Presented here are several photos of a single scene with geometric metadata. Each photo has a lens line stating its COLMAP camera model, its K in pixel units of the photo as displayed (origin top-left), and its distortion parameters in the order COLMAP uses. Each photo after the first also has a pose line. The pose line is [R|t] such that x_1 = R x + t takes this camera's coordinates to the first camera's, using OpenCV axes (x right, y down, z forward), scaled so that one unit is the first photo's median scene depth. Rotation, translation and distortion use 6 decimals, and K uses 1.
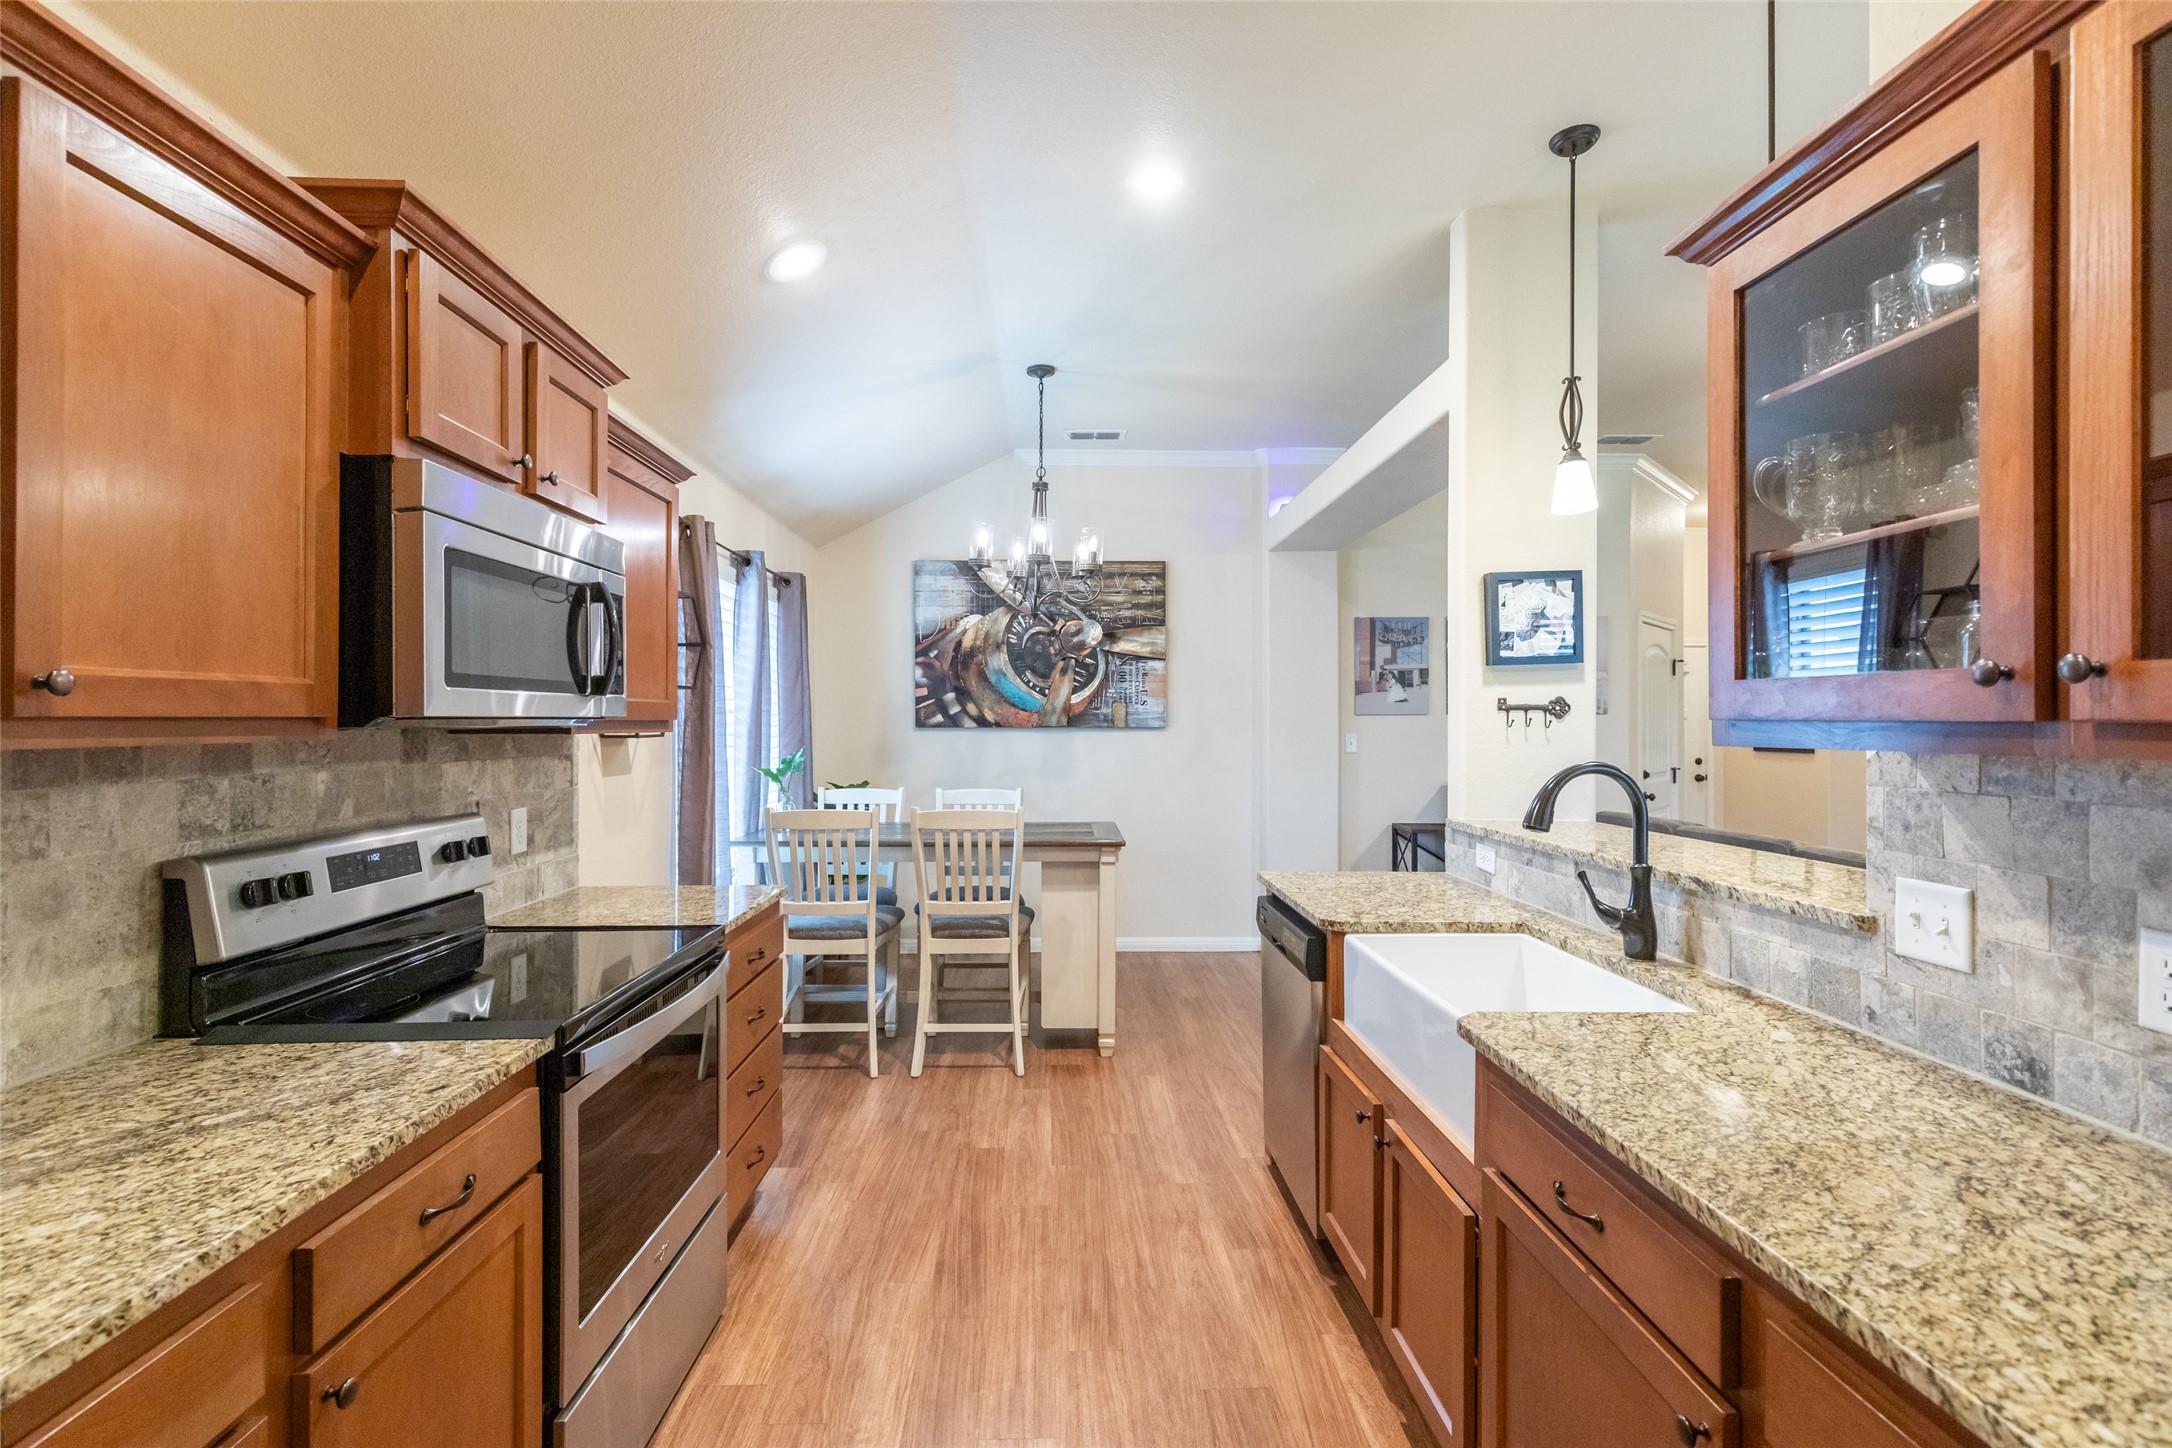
lens RADIAL K [[980.8, 0, 1071.8], [0, 980.8, 718.6], [0, 0, 1]] dist [0.000417, 0.000136]
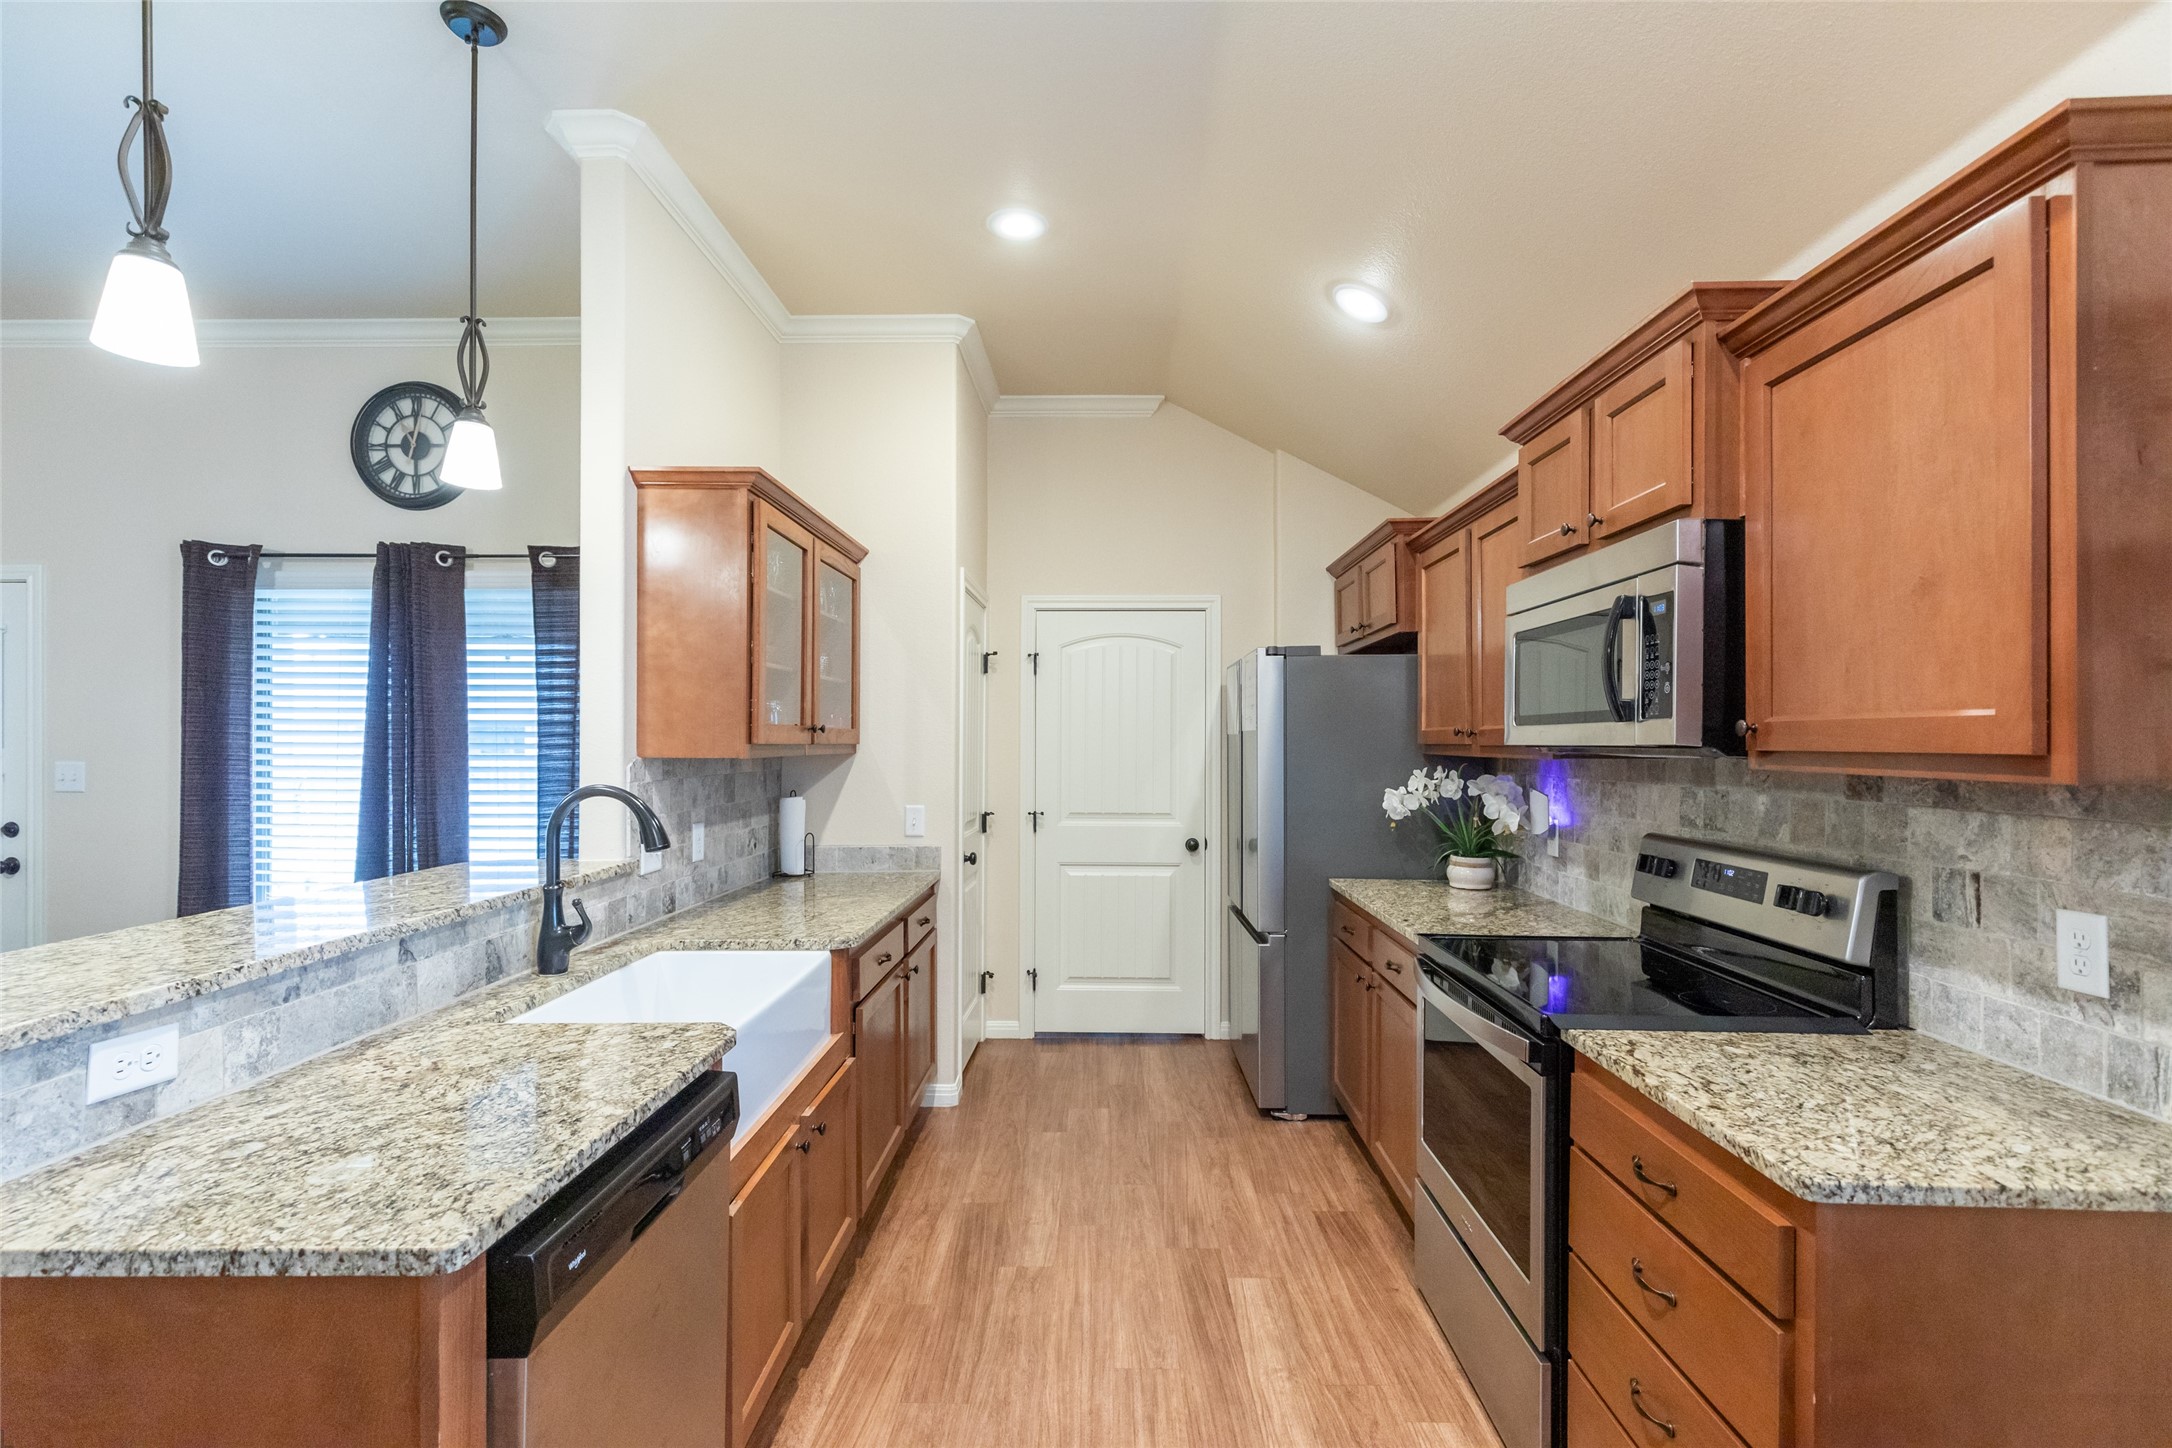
lens RADIAL K [[973.9, 0, 1083.6], [0, 973.9, 738.2], [0, 0, 1]] dist [0.009276, -0.000752]
pose [[-0.998758, -0.003925, 0.049671, -0.011671], [-0.004125, 0.999984, -0.003912, -0.001137], [-0.049655, -0.004112, -0.998758, 0.702064]]
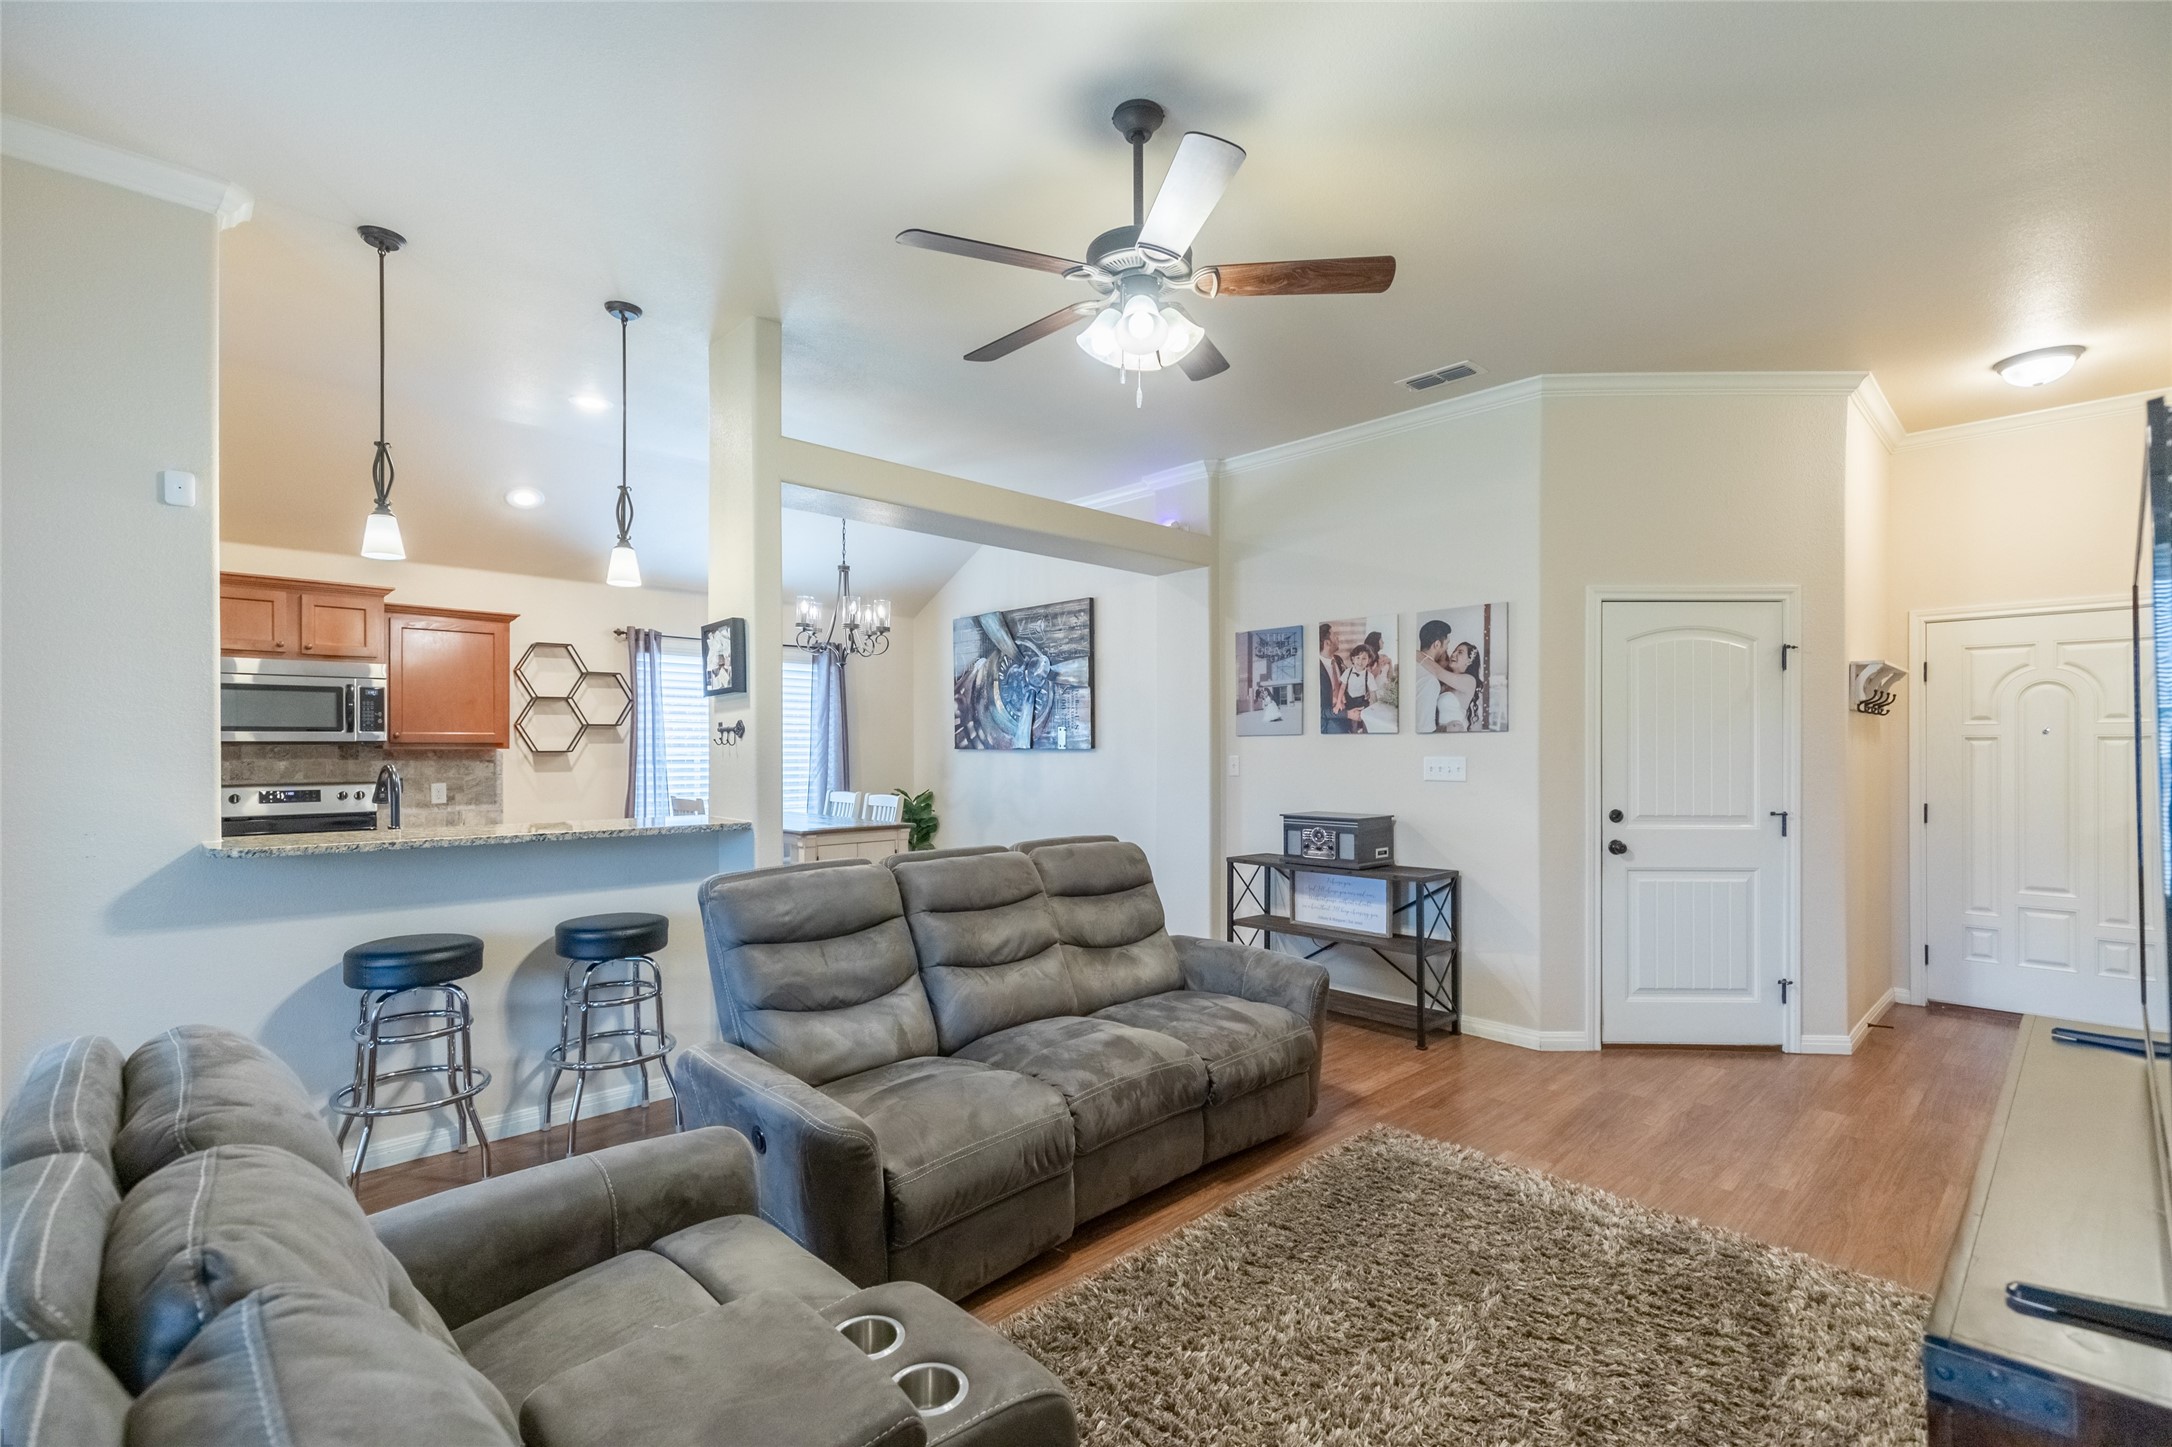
lens RADIAL K [[979.0, 0, 1084.6], [0, 979.0, 748.8], [0, 0, 1]] dist [0.004616, -0.000113]
pose [[0.674348, -0.000731, -0.738413, 0.903237], [0.003066, 0.999994, 0.001811, 0.006644], [0.738407, -0.003486, 0.674346, 0.259863]]
